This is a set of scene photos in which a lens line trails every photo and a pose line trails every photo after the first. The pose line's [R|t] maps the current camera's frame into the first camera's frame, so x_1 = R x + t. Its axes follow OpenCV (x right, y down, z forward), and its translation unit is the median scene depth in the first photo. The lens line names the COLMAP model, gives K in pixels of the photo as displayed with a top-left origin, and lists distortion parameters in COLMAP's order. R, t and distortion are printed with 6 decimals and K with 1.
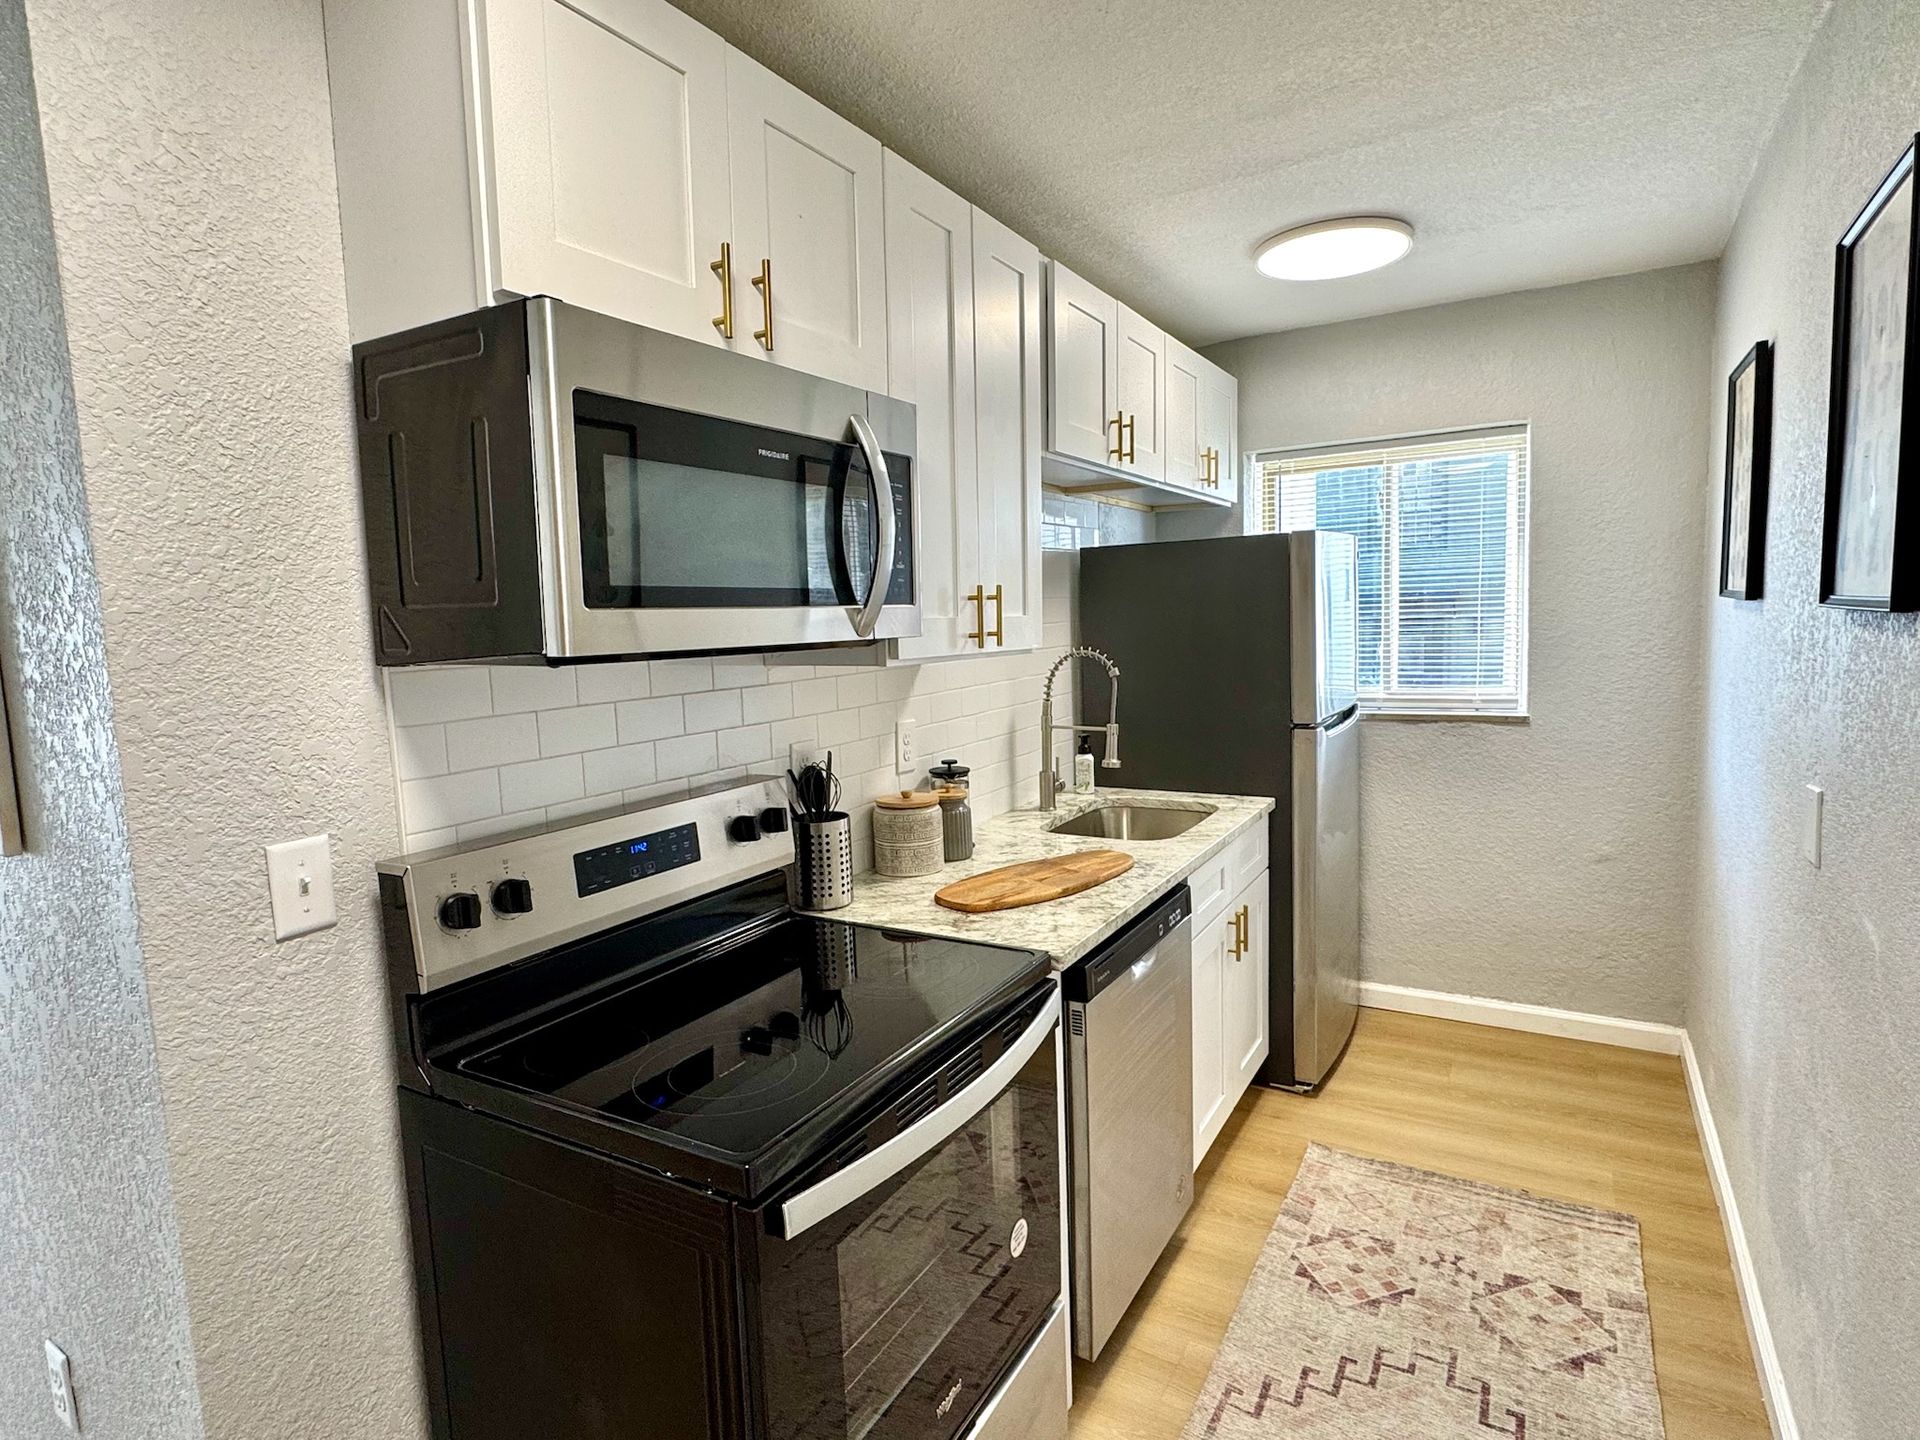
lens RADIAL K [[1021.6, 0, 957.7], [0, 1021.6, 725.4], [0, 0, 1]] dist [0.000697, -0.000327]
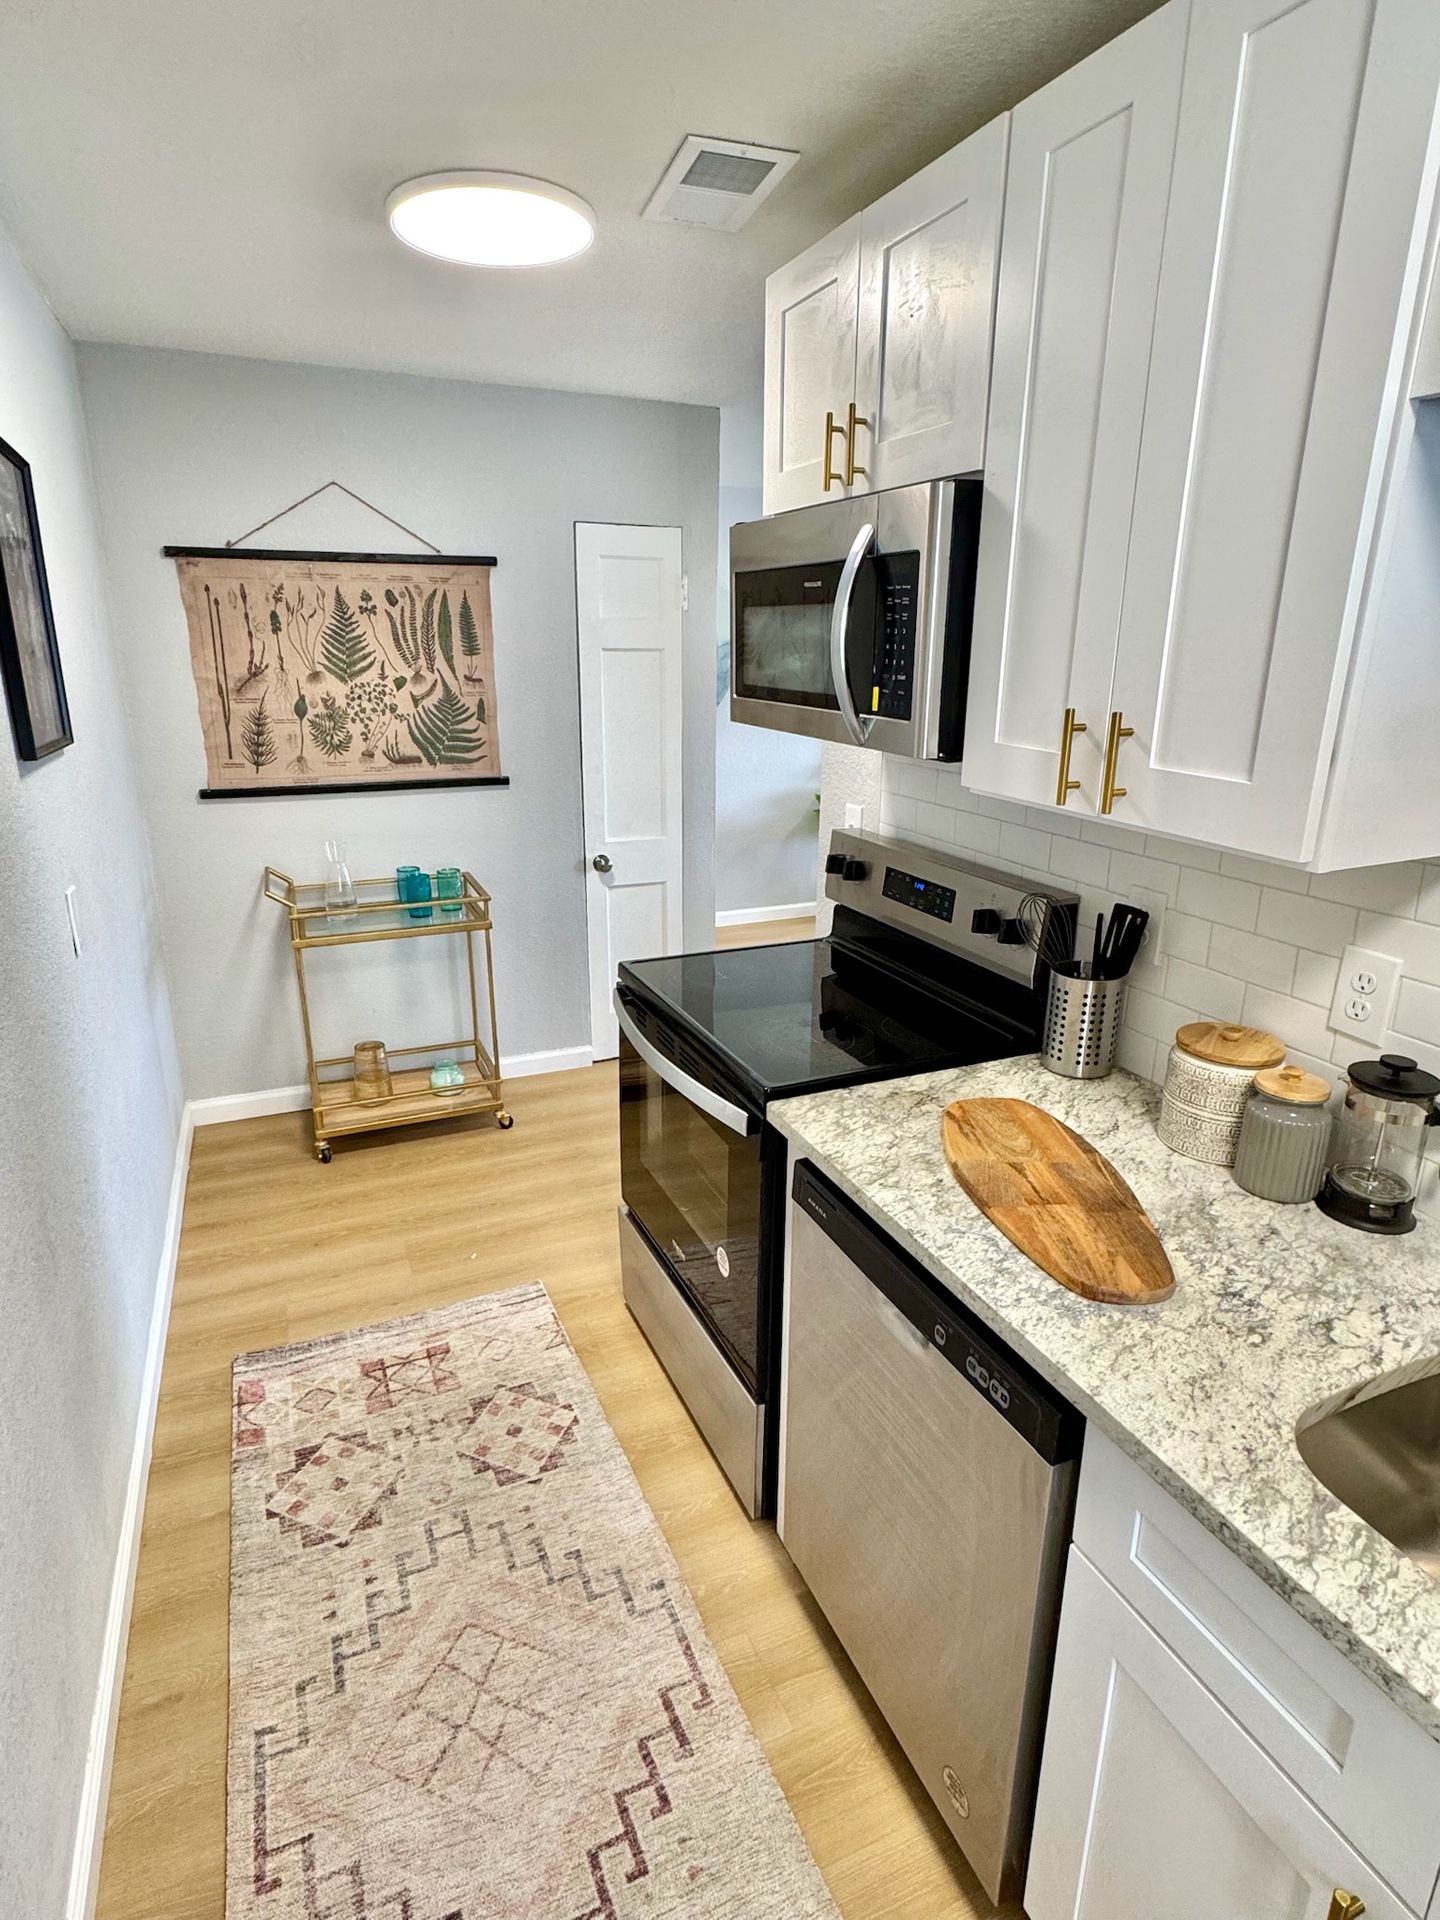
lens RADIAL K [[1013.5, 0, 720.0], [0, 1013.5, 960.0], [0, 0, 1]] dist [-0.001108, -0.000690]
pose [[-0.581558, 0.274746, -0.765706, 0.708721], [-0.076428, 0.918627, 0.387663, -0.229126], [0.809907, 0.283970, -0.513236, 1.223029]]
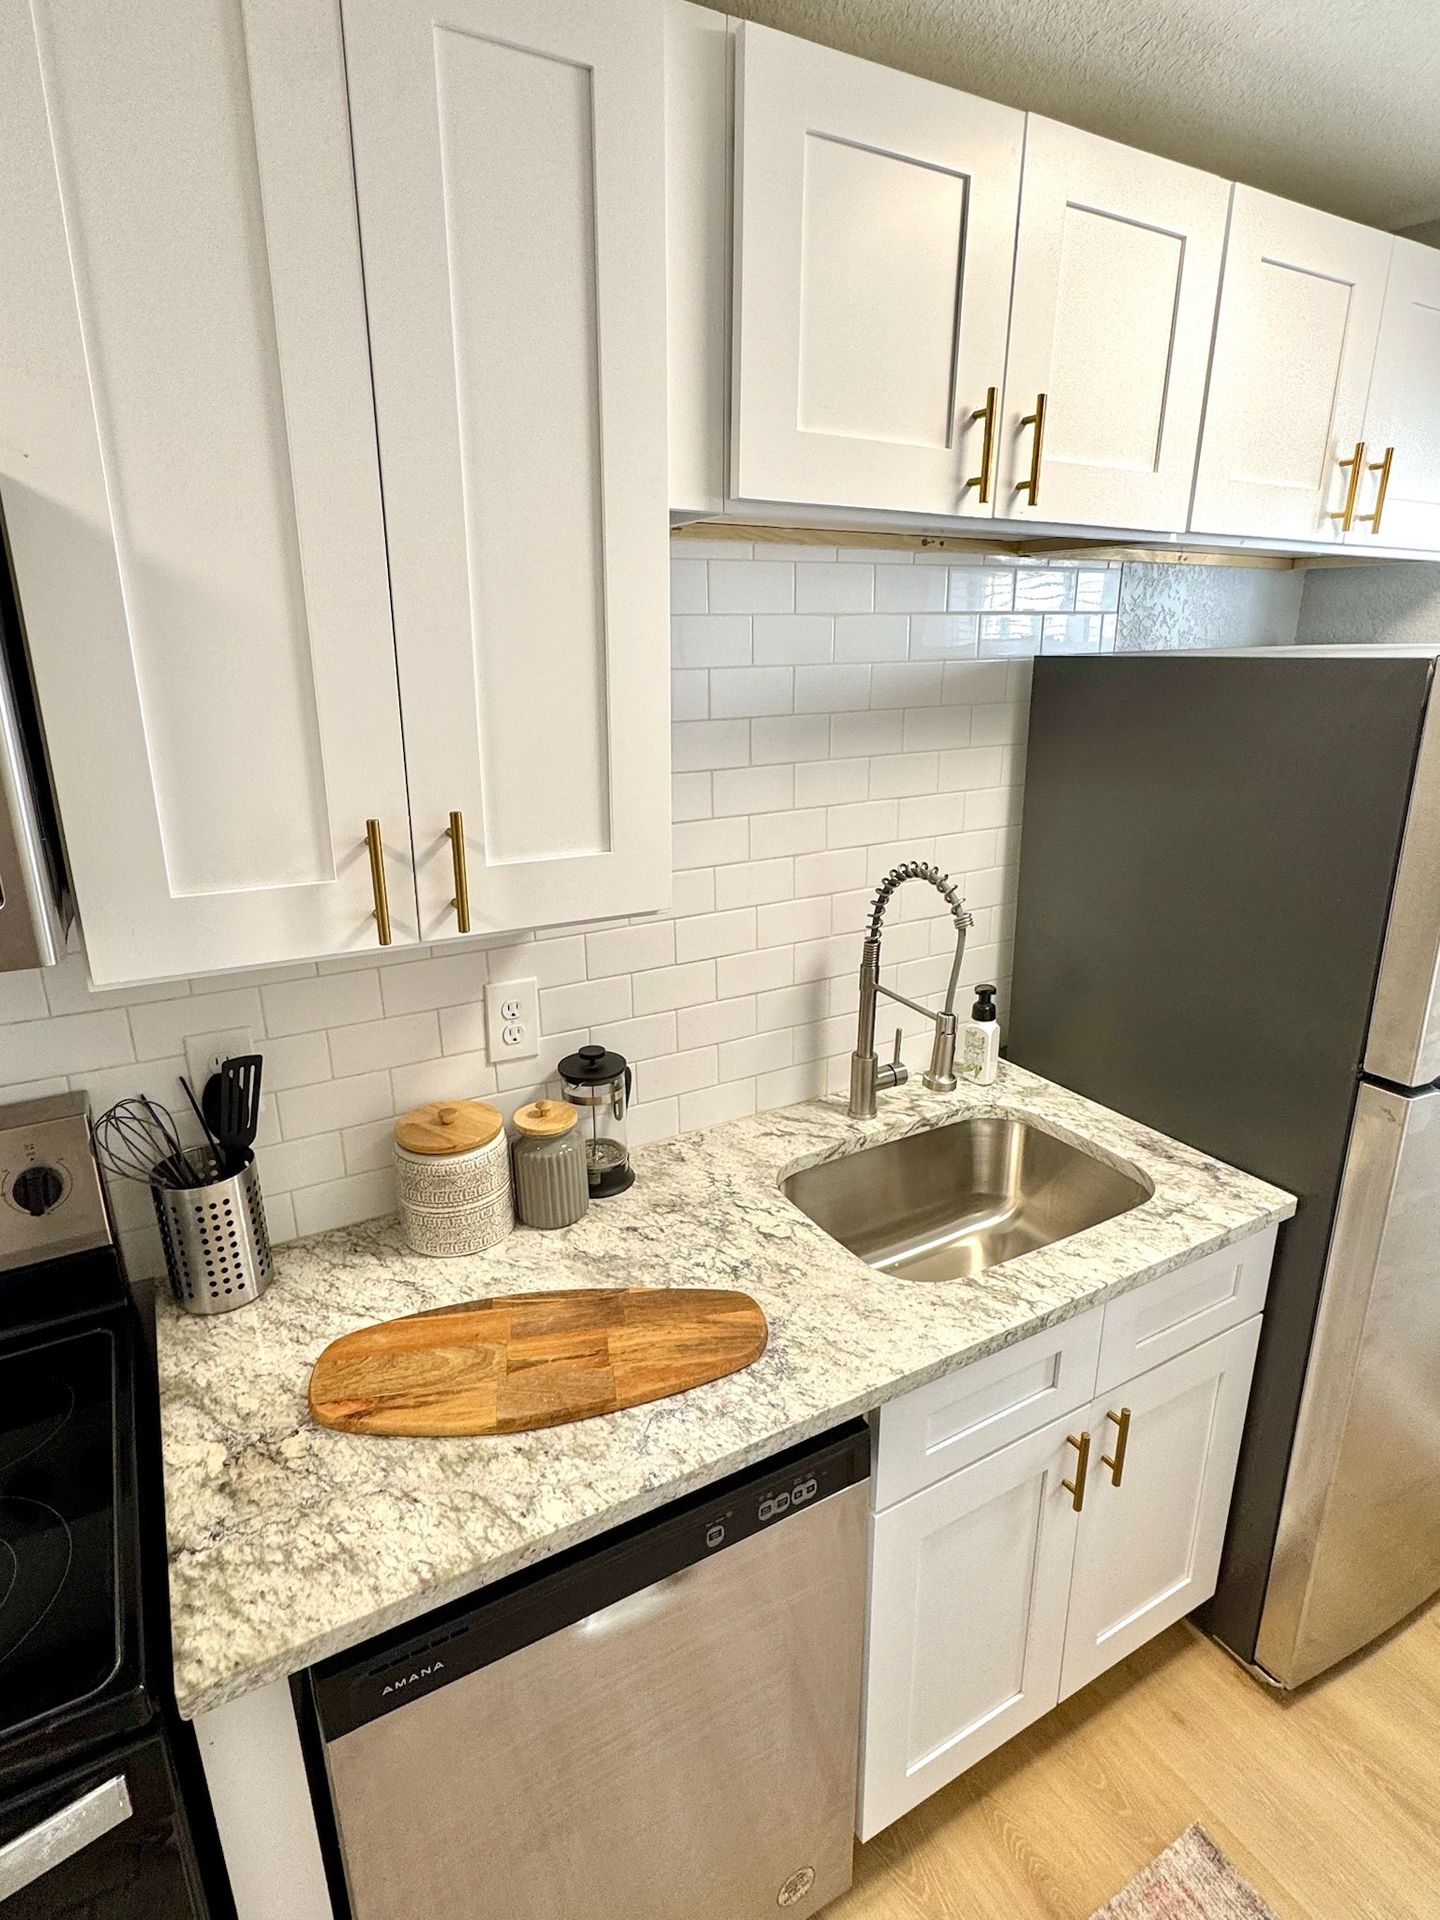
lens RADIAL K [[1013.5, 0, 720.0], [0, 1013.5, 960.0], [0, 0, 1]] dist [-0.001108, -0.000690]
pose [[0.866901, 0.175390, -0.466605, 0.411524], [-0.076624, 0.971818, 0.222933, -0.196861], [0.492556, -0.157508, 0.855909, 0.671983]]
